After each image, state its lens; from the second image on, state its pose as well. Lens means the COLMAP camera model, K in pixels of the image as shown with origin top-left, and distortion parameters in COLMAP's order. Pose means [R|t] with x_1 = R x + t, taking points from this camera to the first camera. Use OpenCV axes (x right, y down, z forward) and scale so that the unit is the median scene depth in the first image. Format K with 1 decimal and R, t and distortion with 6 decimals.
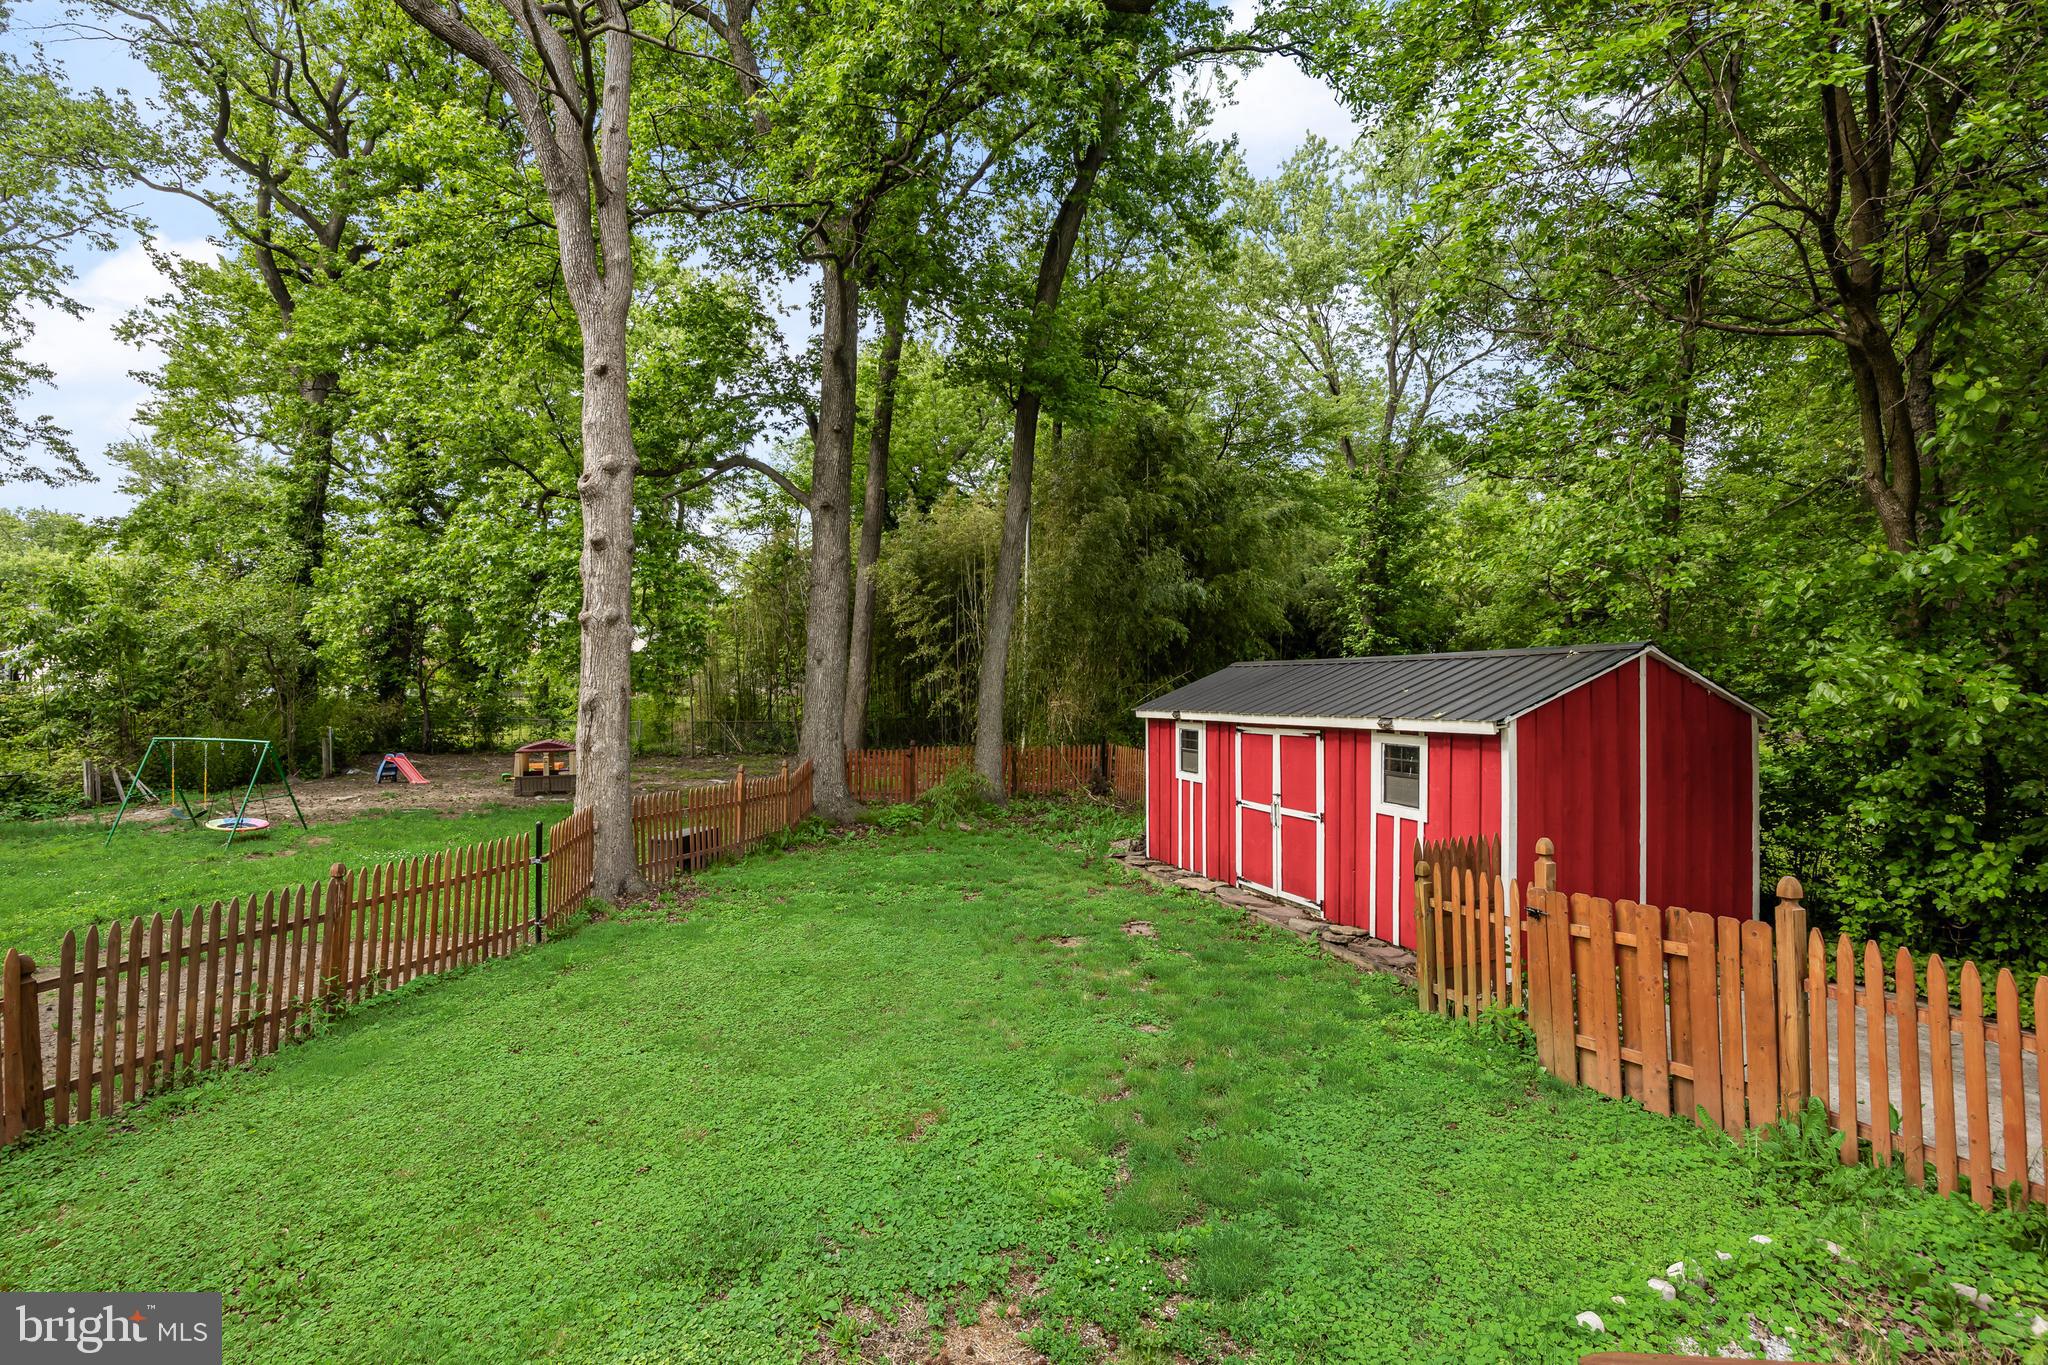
lens RADIAL K [[927.7, 0, 1041.6], [0, 927.7, 673.4], [0, 0, 1]] dist [-0.011741, 0.000041]
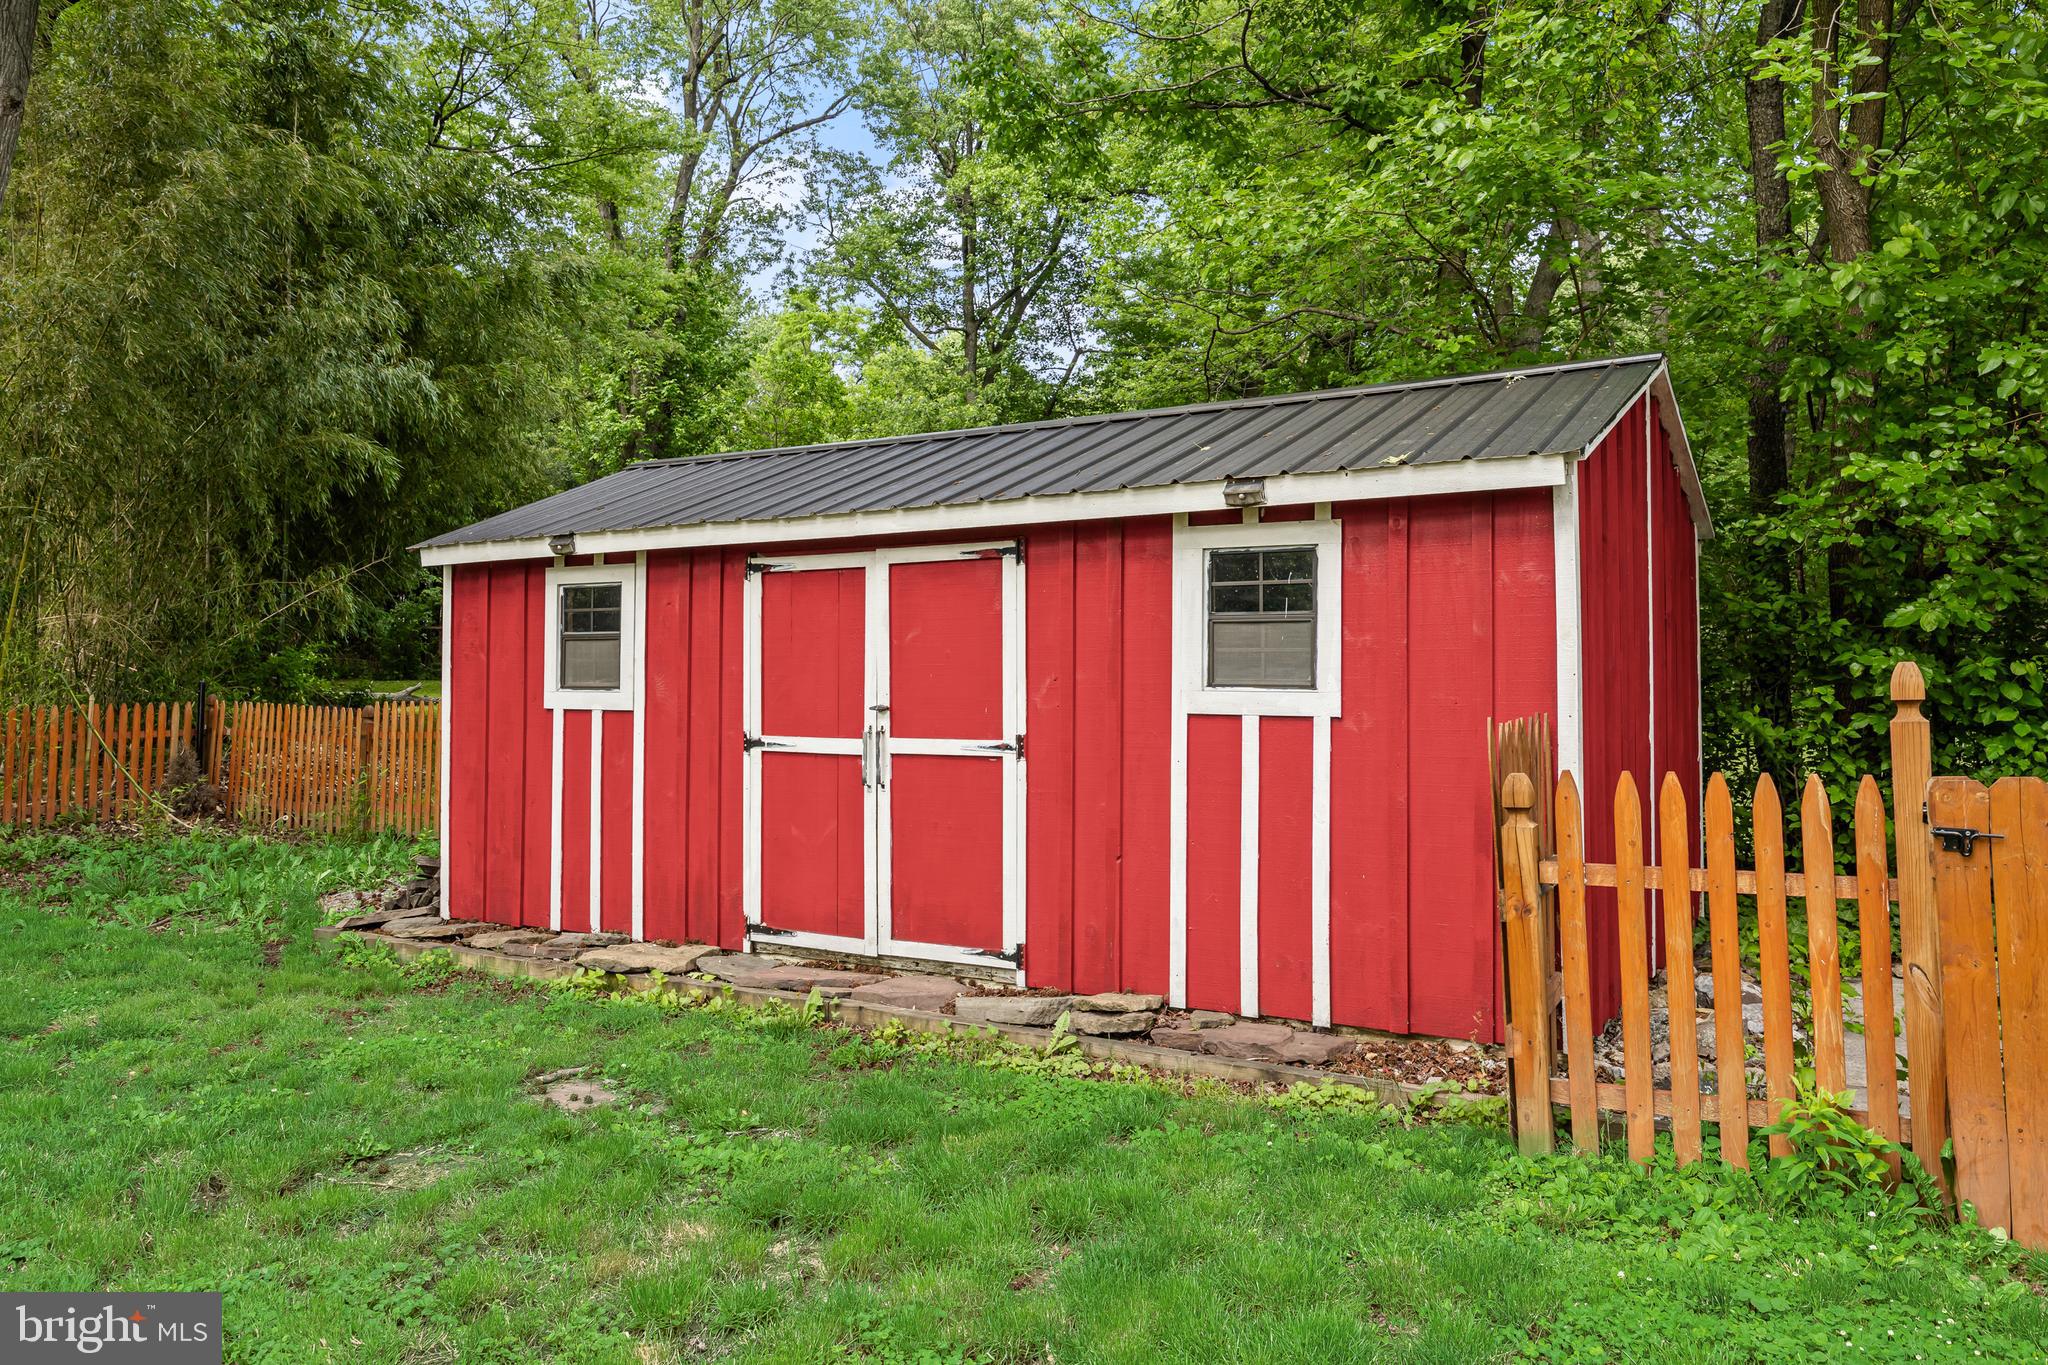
lens RADIAL K [[1469.2, 0, 1024.8], [0, 1469.2, 610.8], [0, 0, 1]] dist [-0.000773, -0.000482]
pose [[0.790596, 0.023285, 0.611895, -0.095747], [-0.004704, 0.999478, -0.031956, 0.104326], [-0.612320, 0.022386, 0.790293, 0.424327]]
